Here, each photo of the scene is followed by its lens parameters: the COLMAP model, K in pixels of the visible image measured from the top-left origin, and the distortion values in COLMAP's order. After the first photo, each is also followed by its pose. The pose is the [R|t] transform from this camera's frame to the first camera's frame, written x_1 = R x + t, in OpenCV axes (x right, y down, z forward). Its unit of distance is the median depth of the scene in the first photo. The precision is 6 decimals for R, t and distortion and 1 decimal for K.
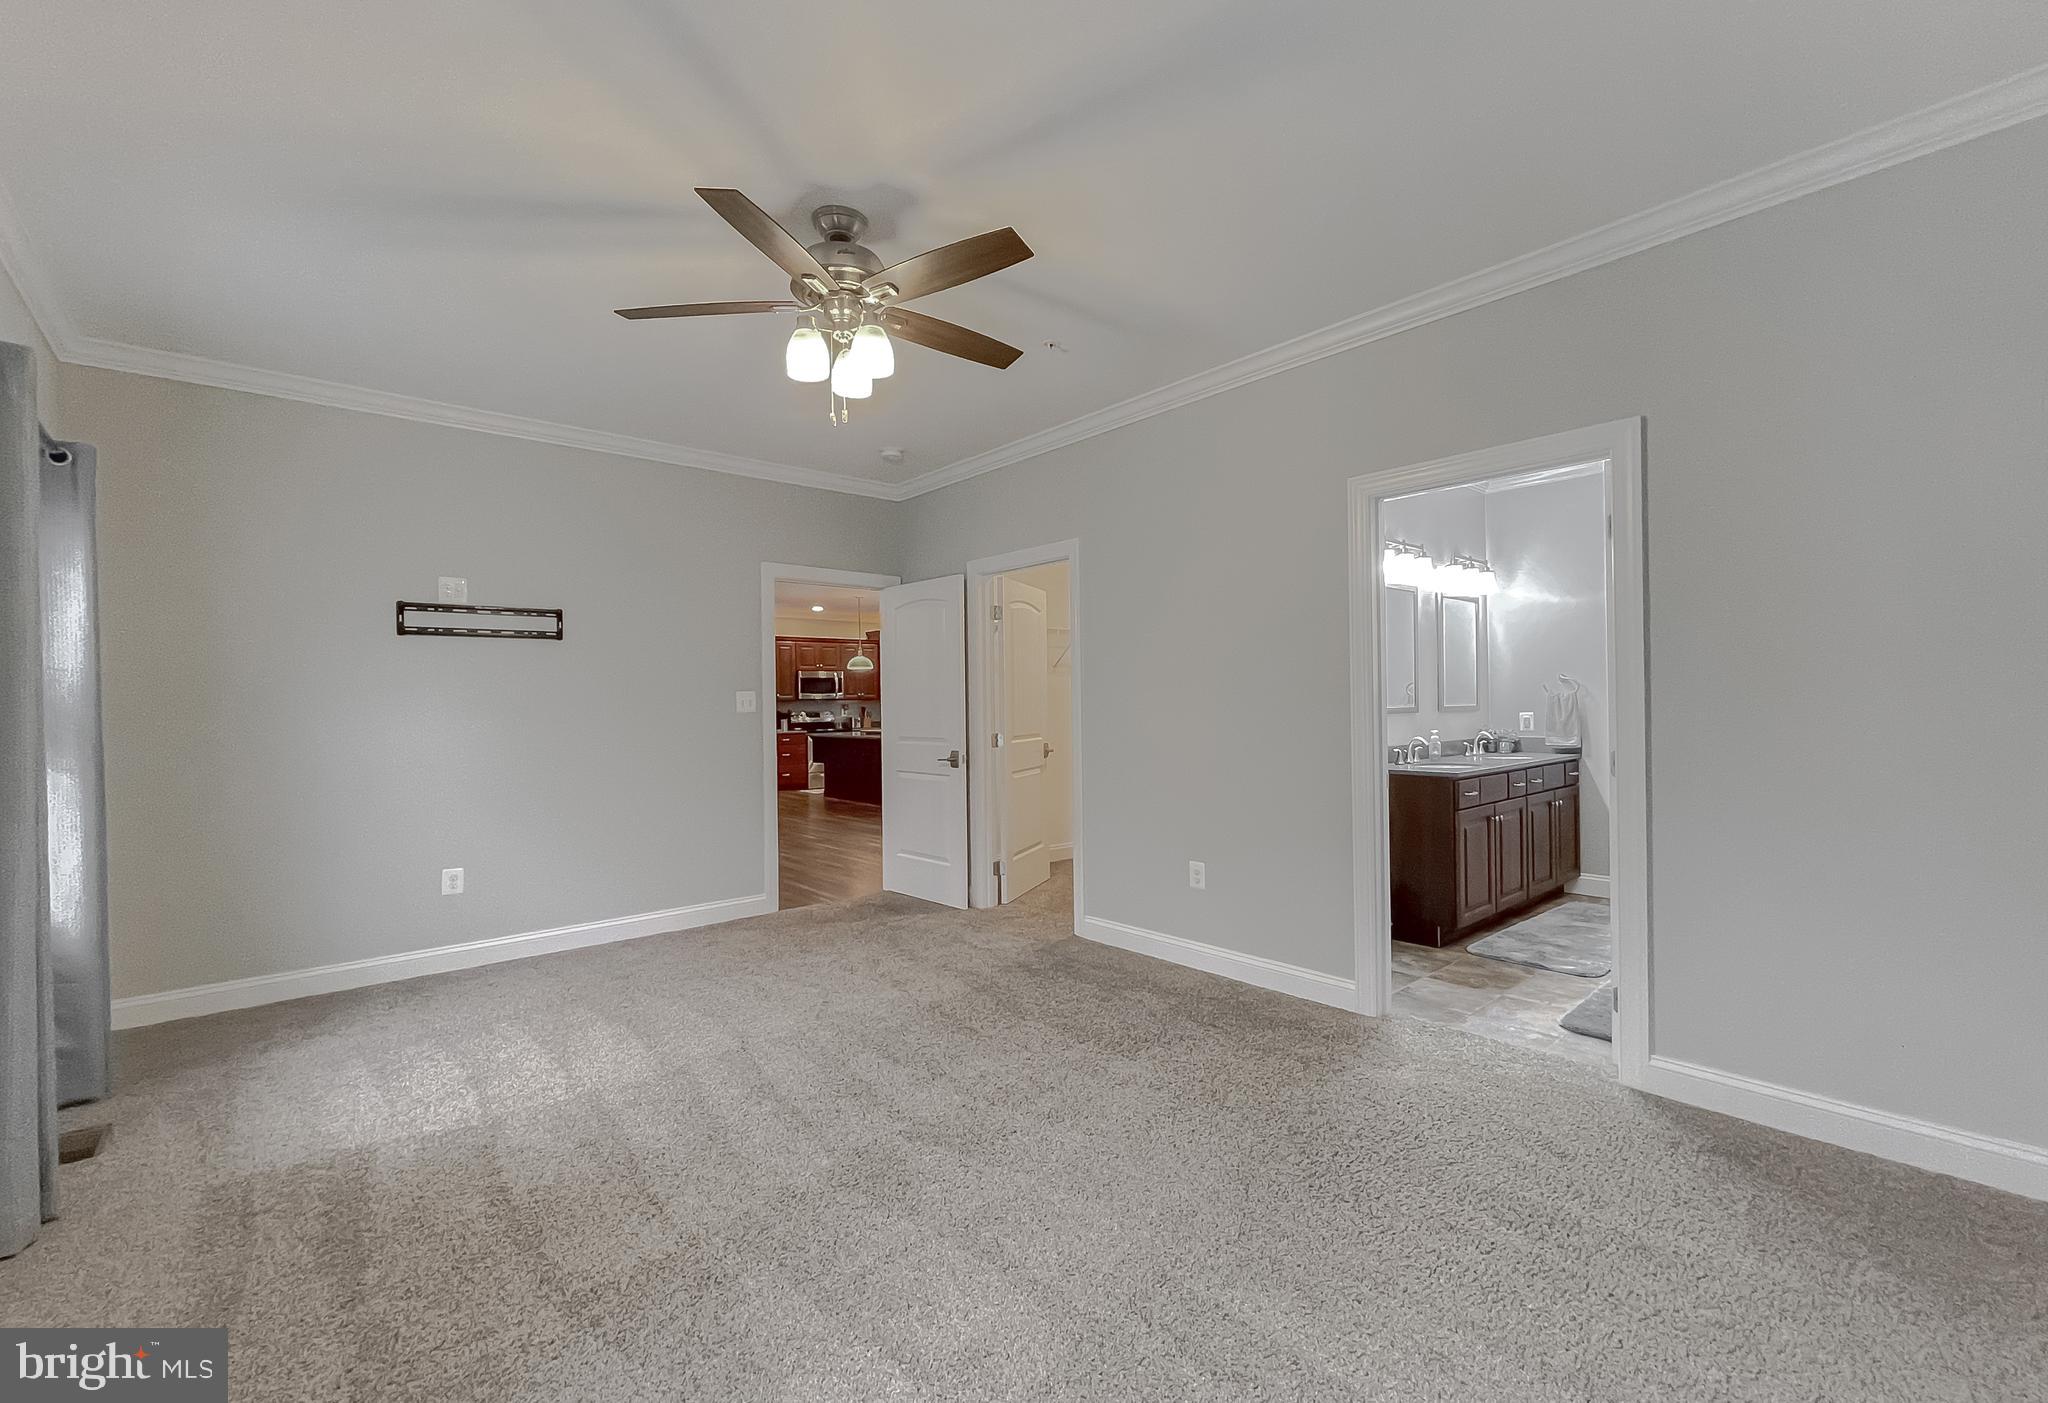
lens RADIAL K [[838.3, 0, 1015.1], [0, 838.3, 709.5], [0, 0, 1]] dist [0.008035, 0.000427]
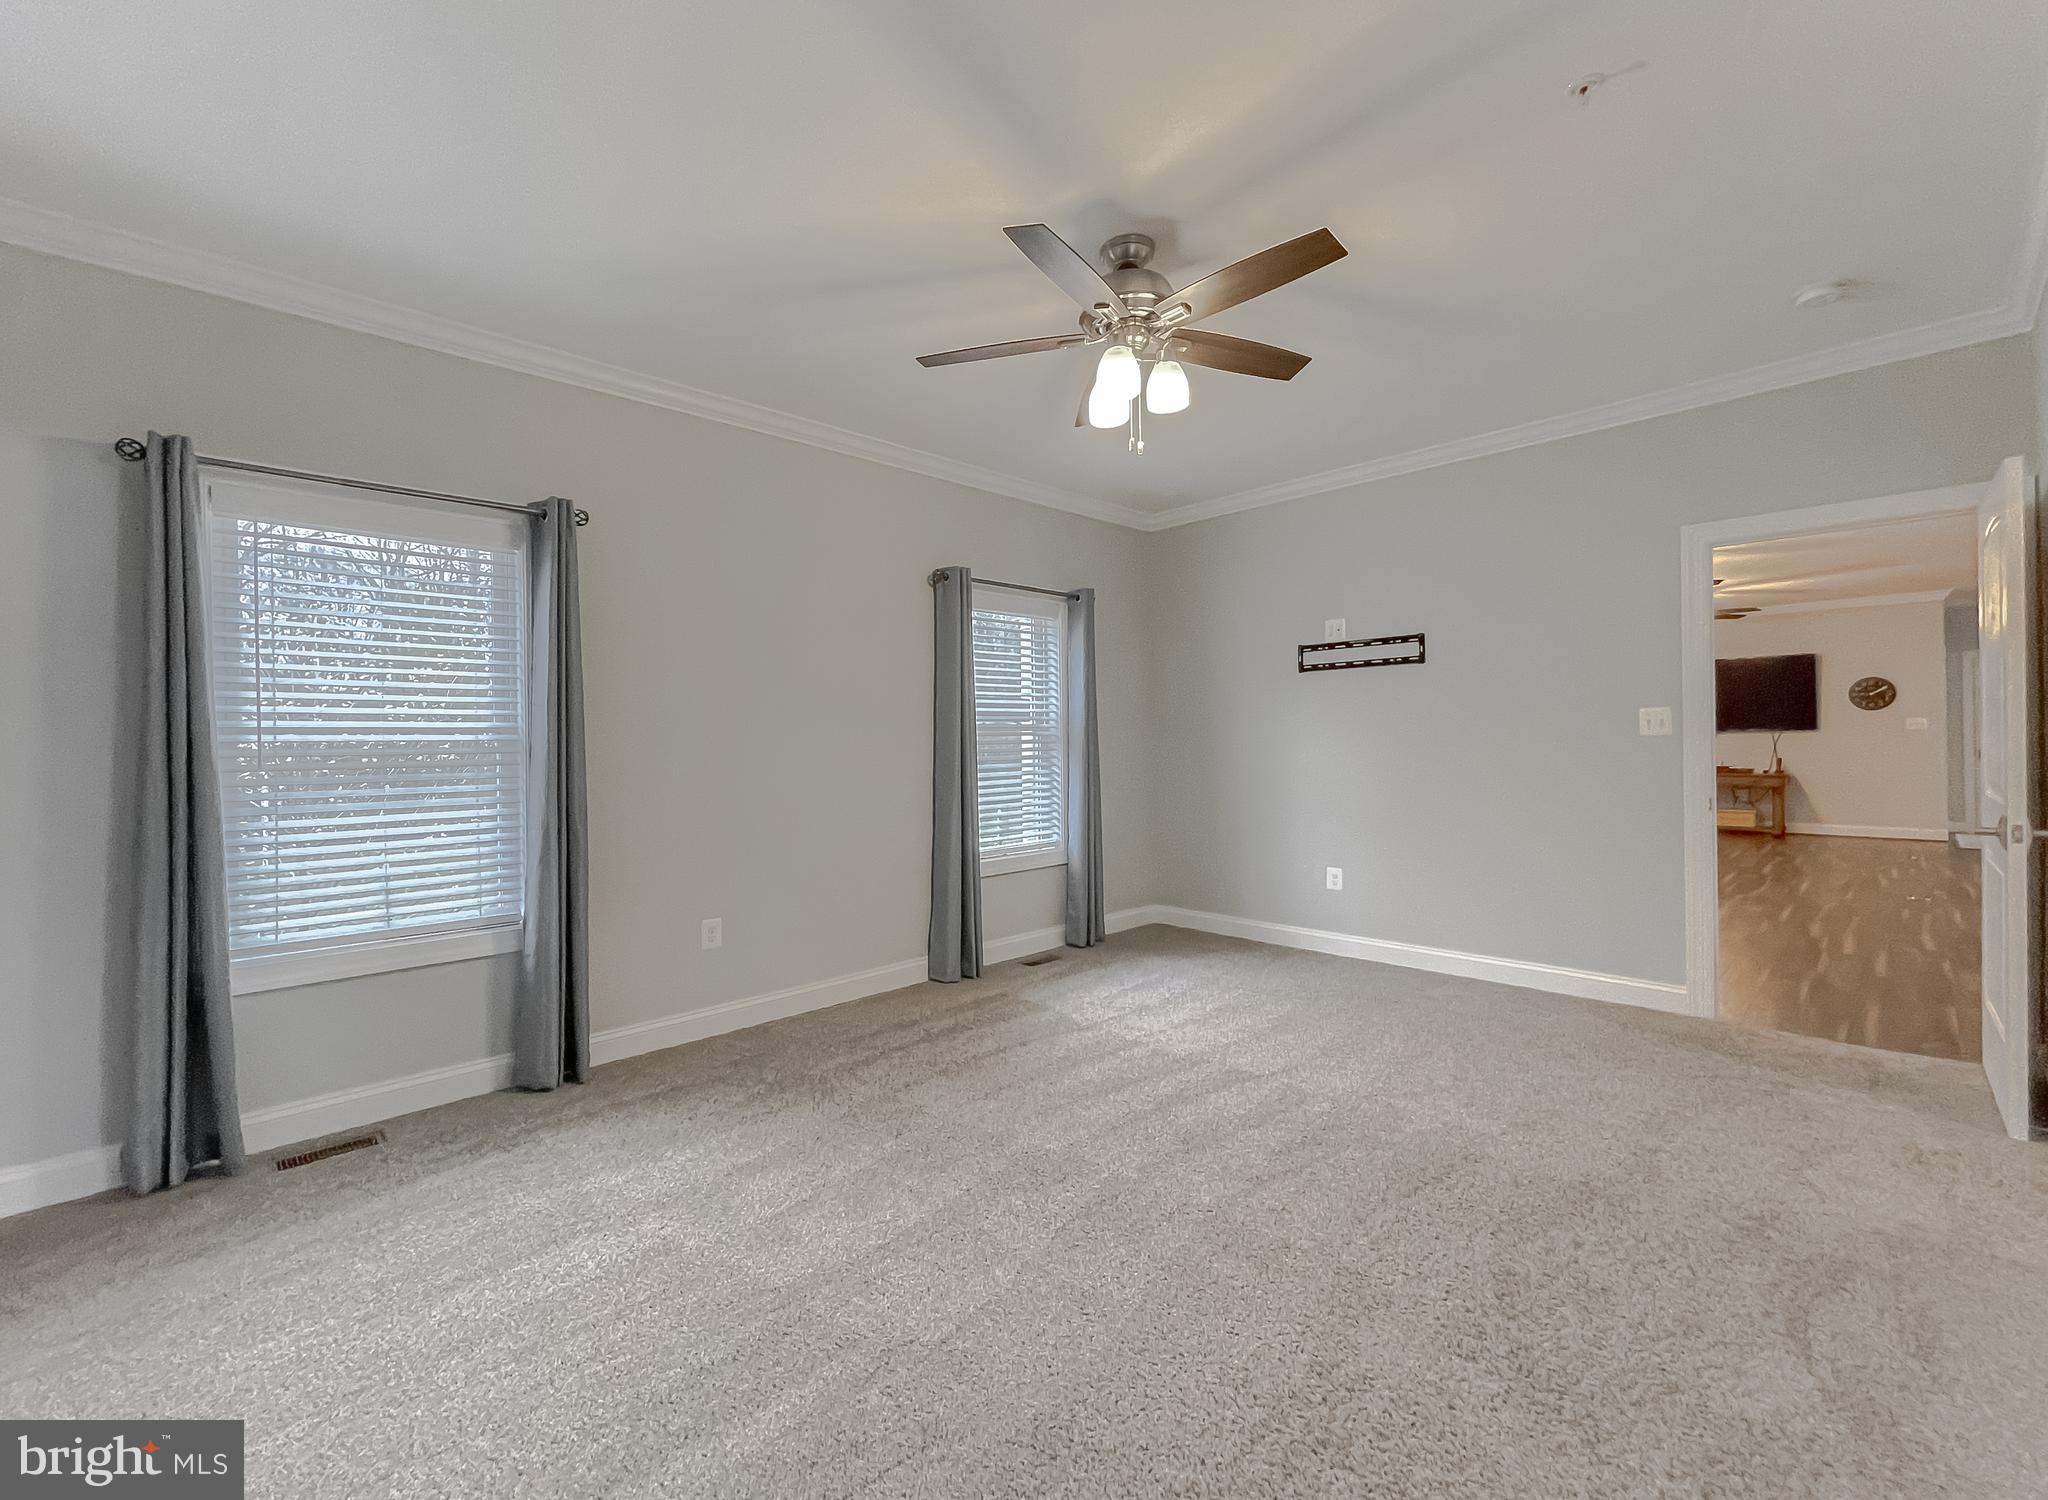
lens RADIAL K [[843.7, 0, 1013.4], [0, 843.7, 748.0], [0, 0, 1]] dist [0.001696, 0.000418]
pose [[0.086521, 0.021926, -0.996009, 0.492570], [0.005144, 0.999735, 0.022455, -0.007359], [0.996237, -0.007067, 0.086385, 0.484764]]
